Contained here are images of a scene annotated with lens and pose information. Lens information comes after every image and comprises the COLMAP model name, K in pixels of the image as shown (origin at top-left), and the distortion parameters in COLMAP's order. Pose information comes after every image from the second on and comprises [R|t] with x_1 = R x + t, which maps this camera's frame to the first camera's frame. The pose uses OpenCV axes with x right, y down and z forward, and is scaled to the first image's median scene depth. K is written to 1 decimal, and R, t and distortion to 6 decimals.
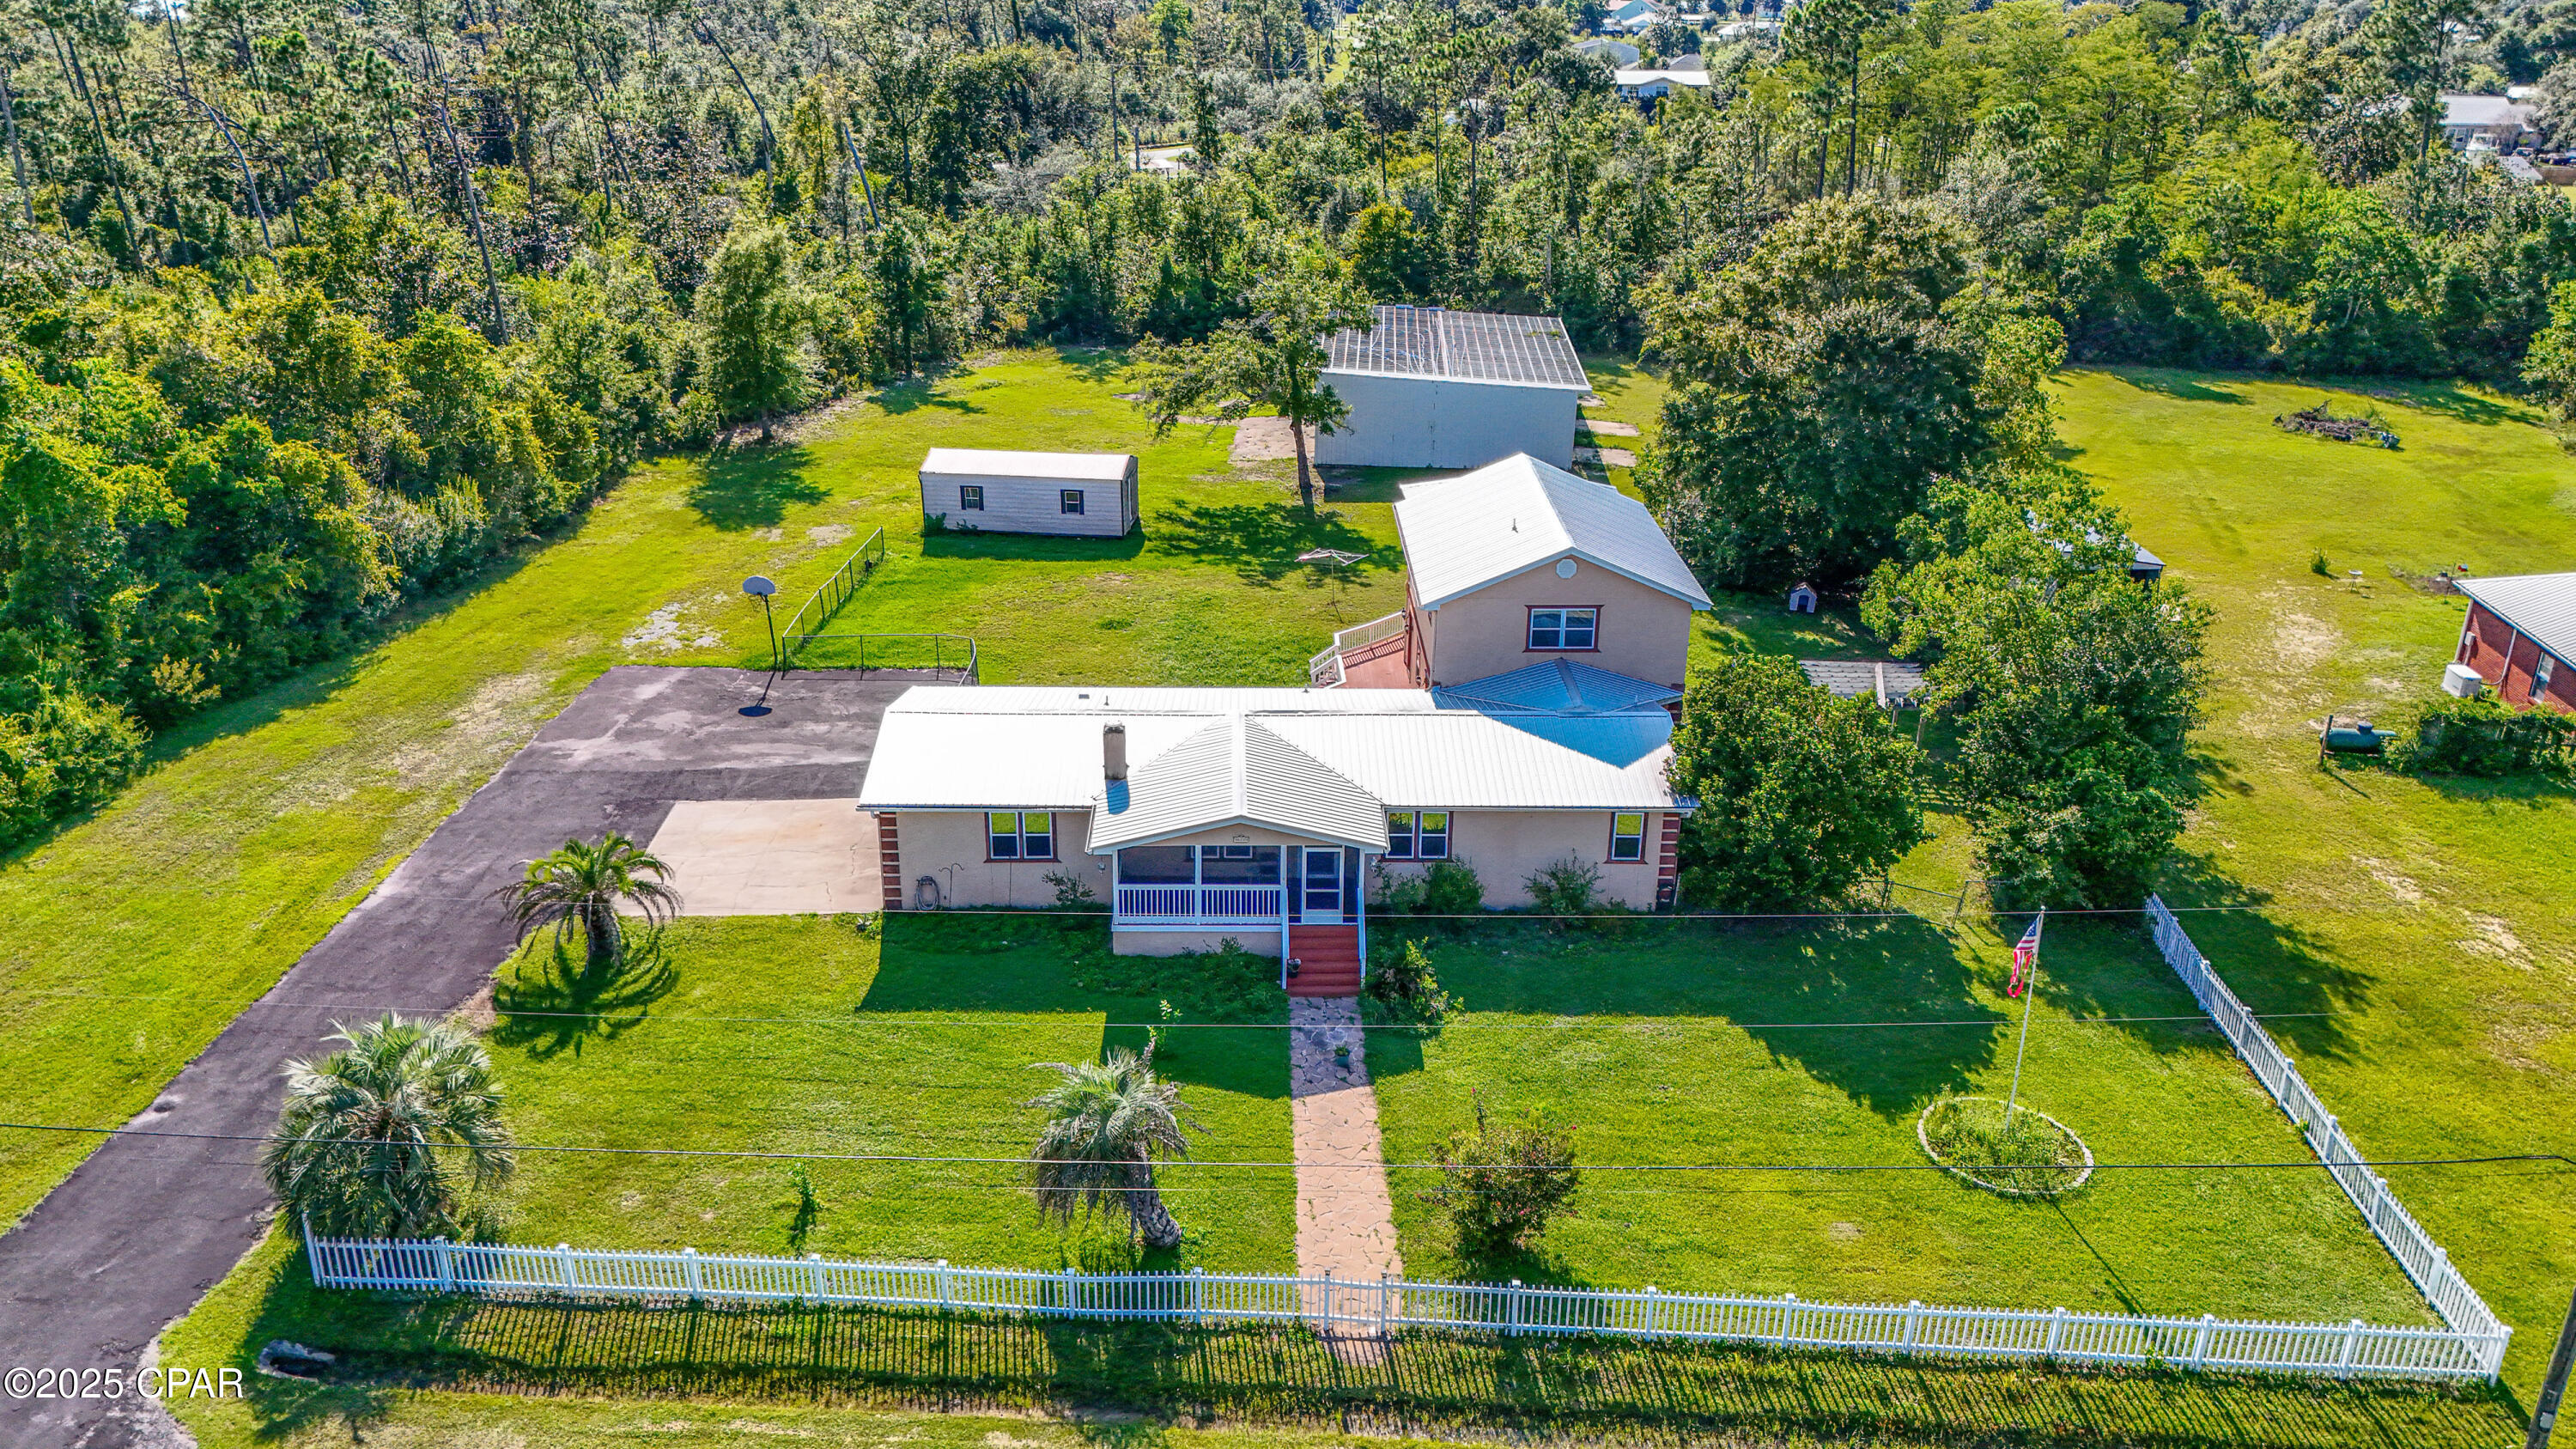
lens RADIAL K [[1892.8, 0, 1288.0], [0, 1892.8, 724.5], [0, 0, 1]] dist [0.101564, -0.154523]
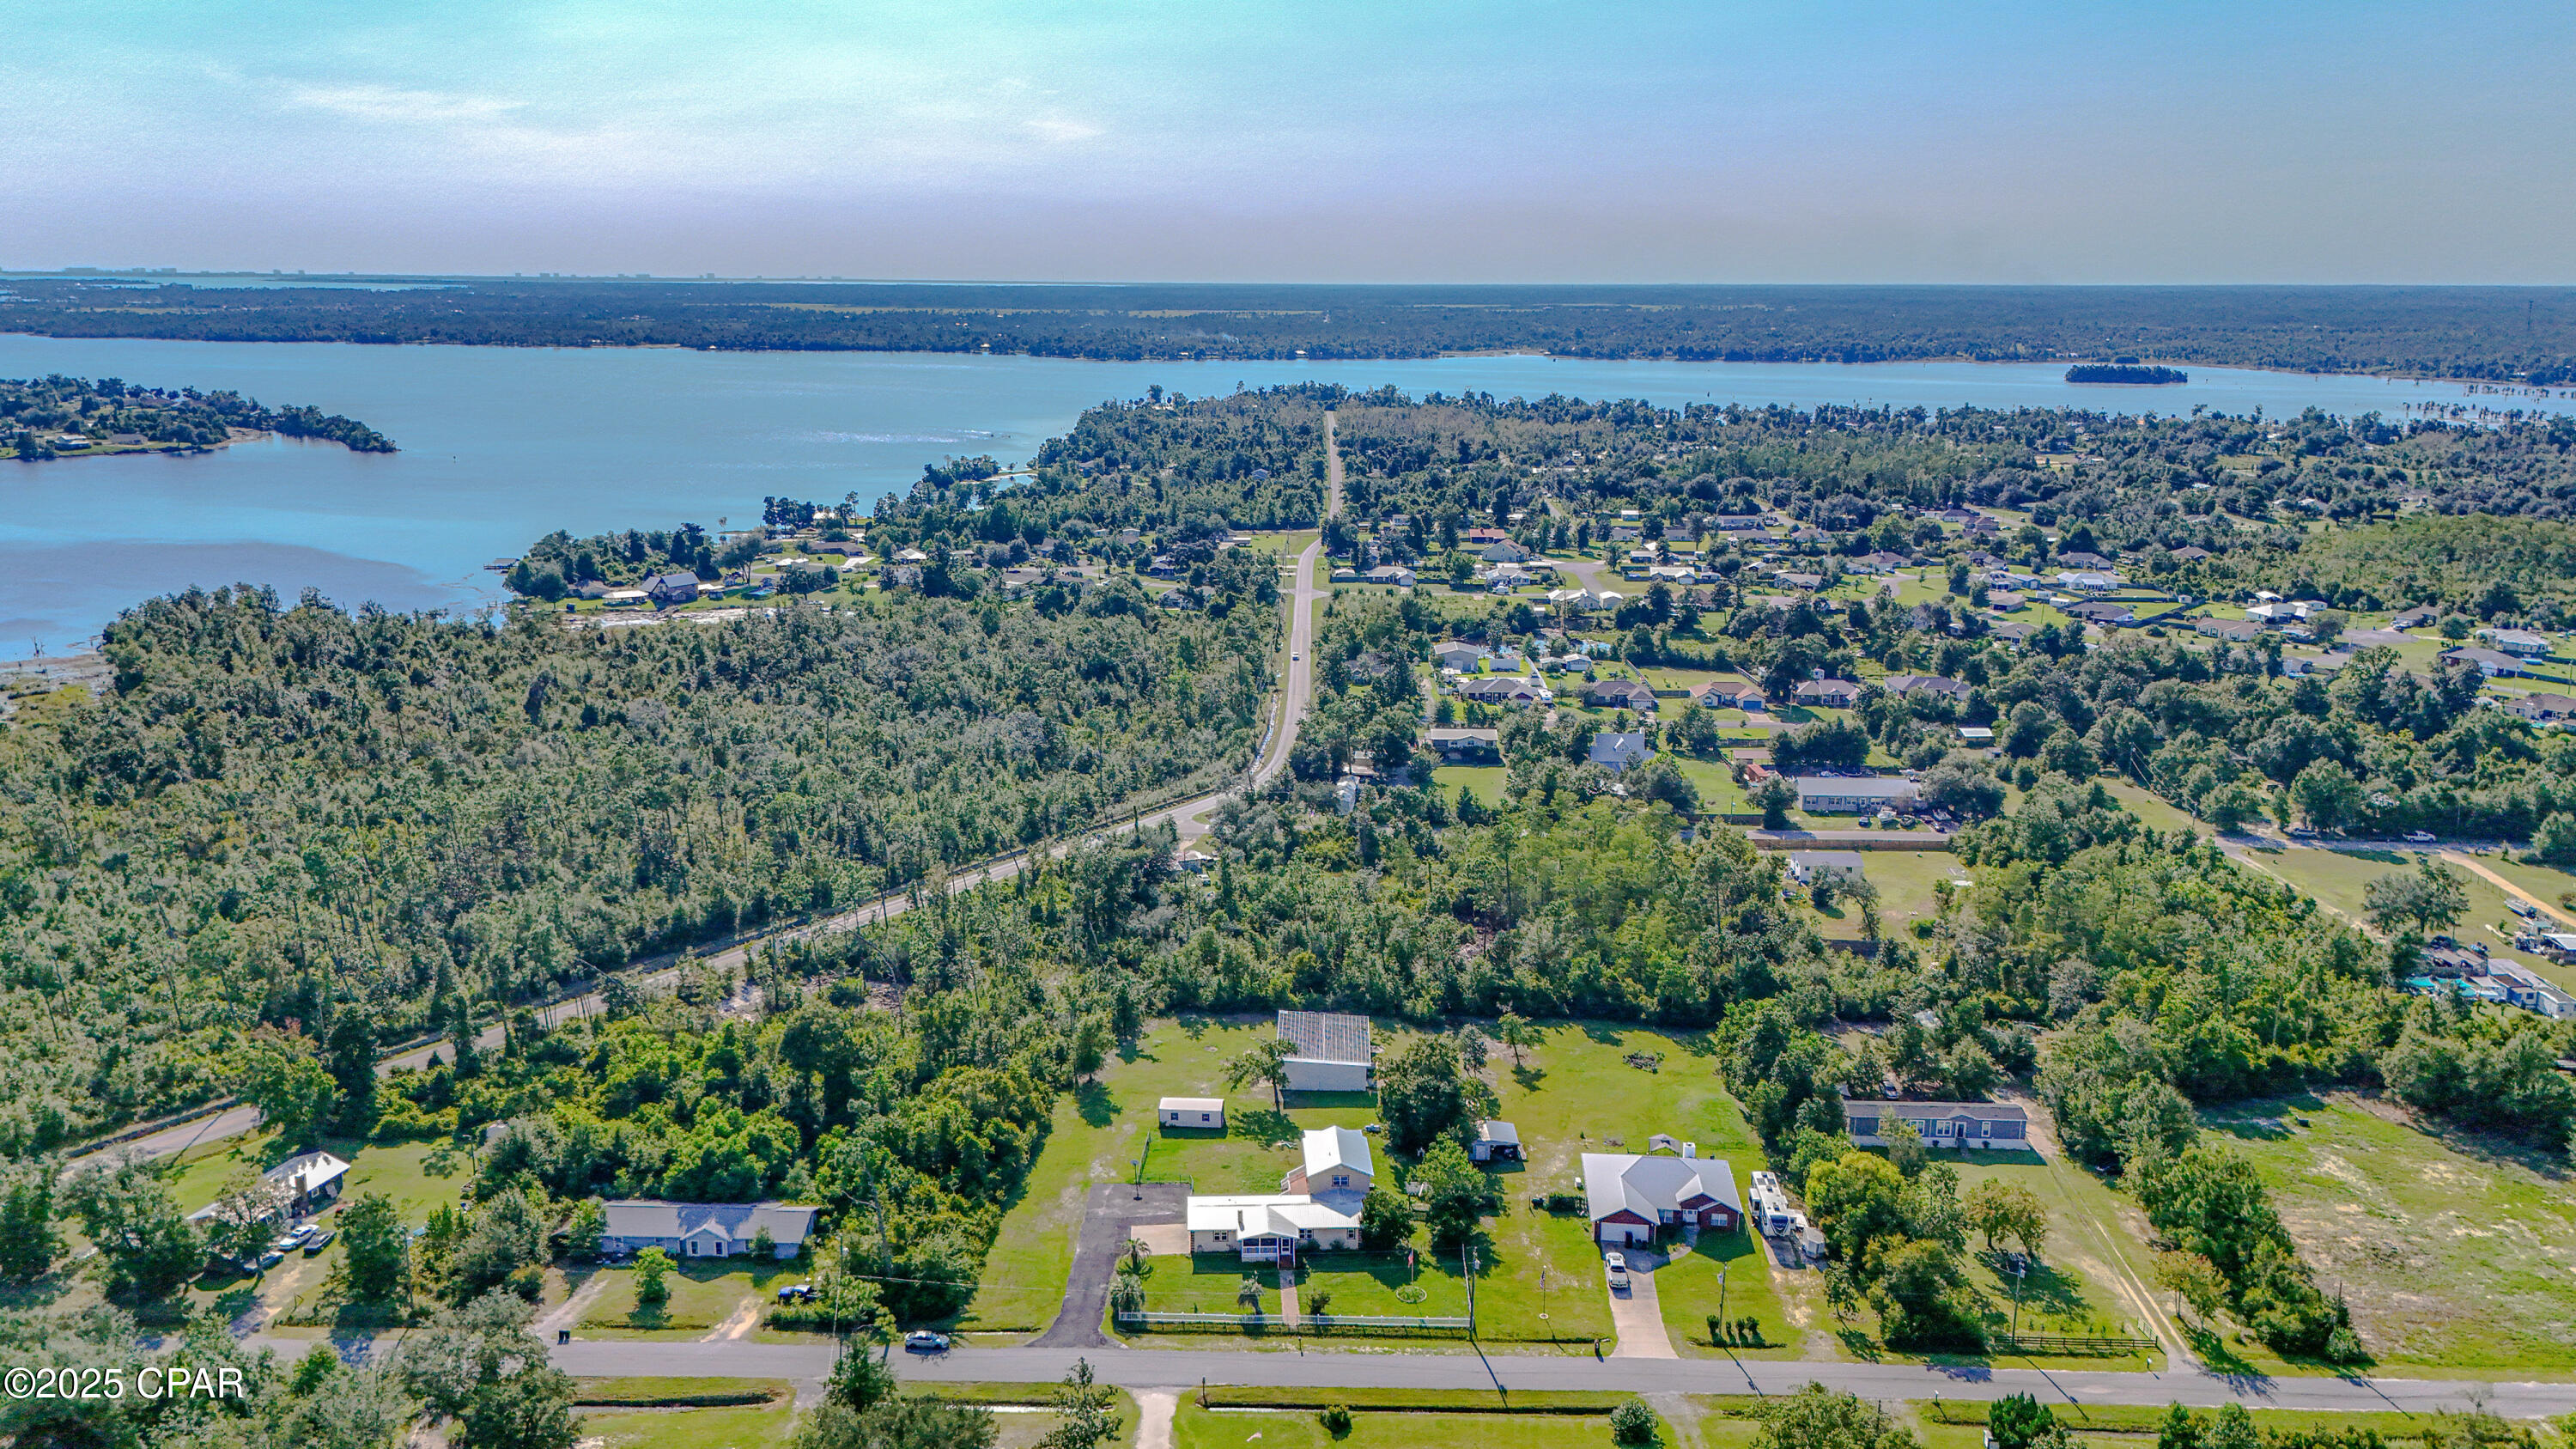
lens RADIAL K [[1897.8, 0, 1288.0], [0, 1897.8, 724.5], [0, 0, 1]] dist [0.070236, -0.066115]
pose [[0.999621, -0.010960, 0.025261, -0.079423], [0.014788, 0.987532, -0.156724, -0.444660], [-0.023228, 0.157038, 0.987319, -3.833016]]
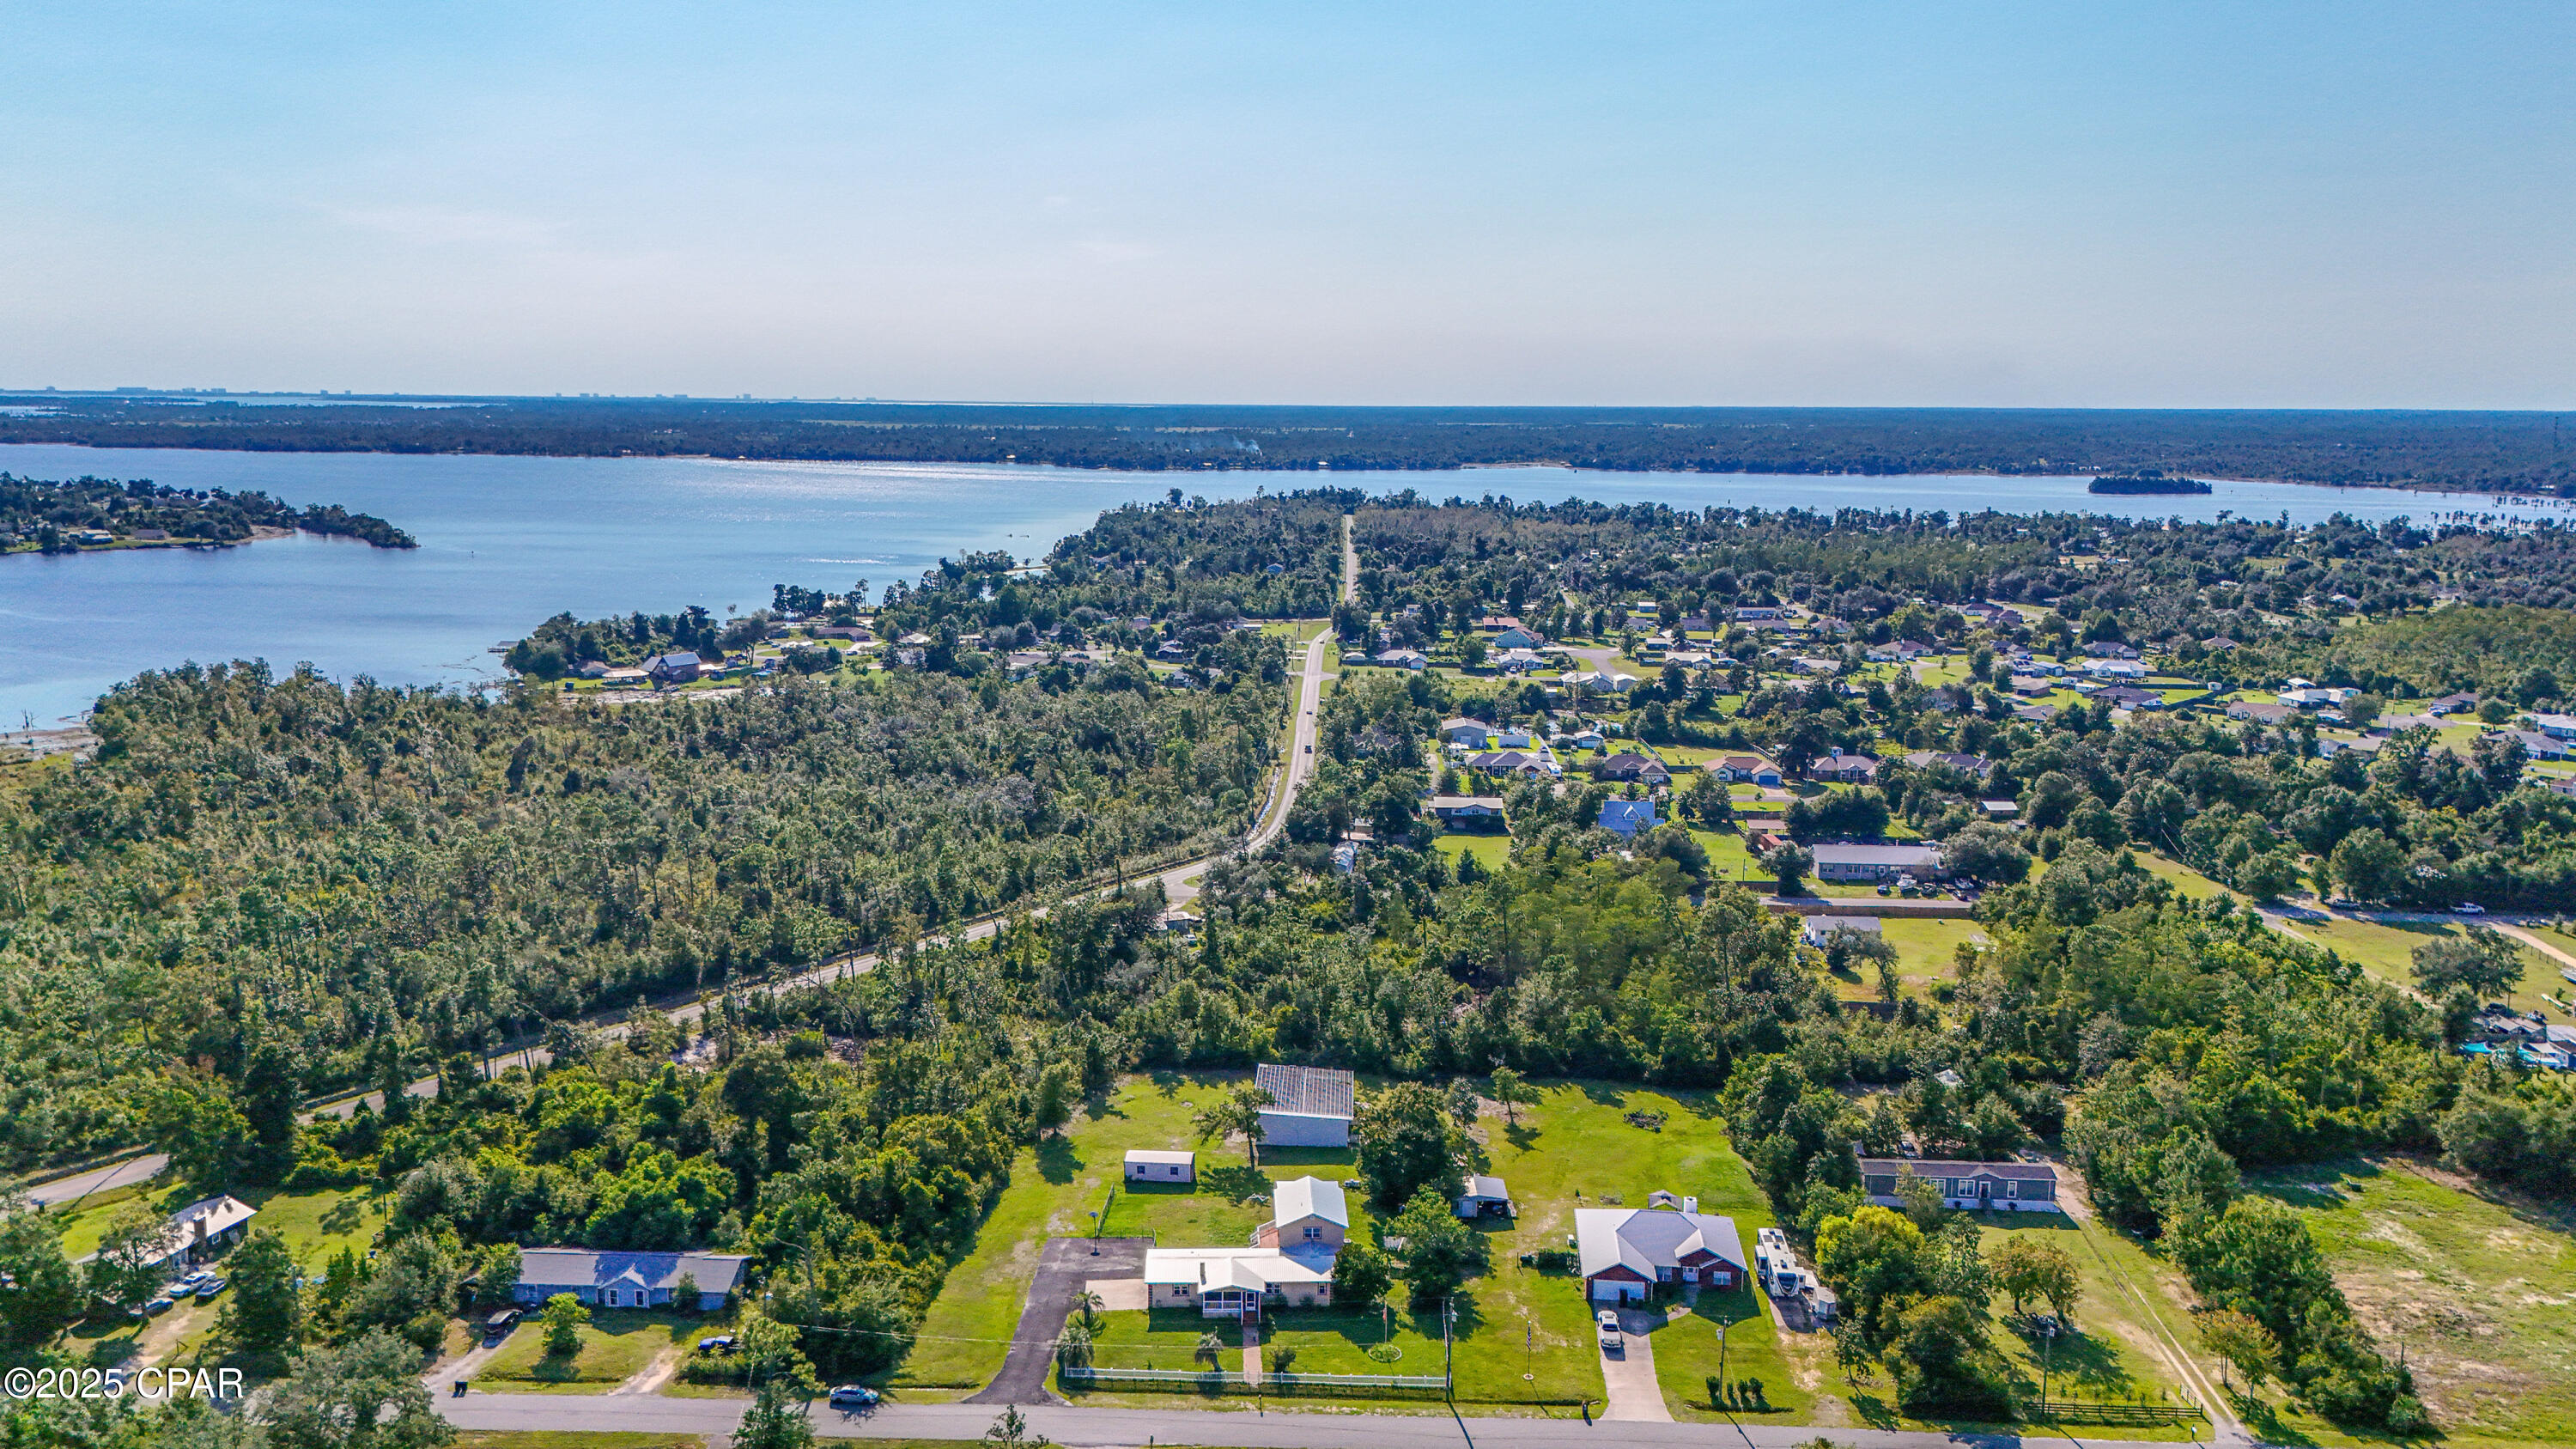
lens RADIAL K [[1897.8, 0, 1288.0], [0, 1897.8, 724.5], [0, 0, 1]] dist [0.070236, -0.066115]
pose [[0.999913, -0.004705, 0.012322, 0.055805], [0.007271, 0.976067, -0.217349, -0.249659], [-0.011005, 0.217419, 0.976016, -3.520156]]
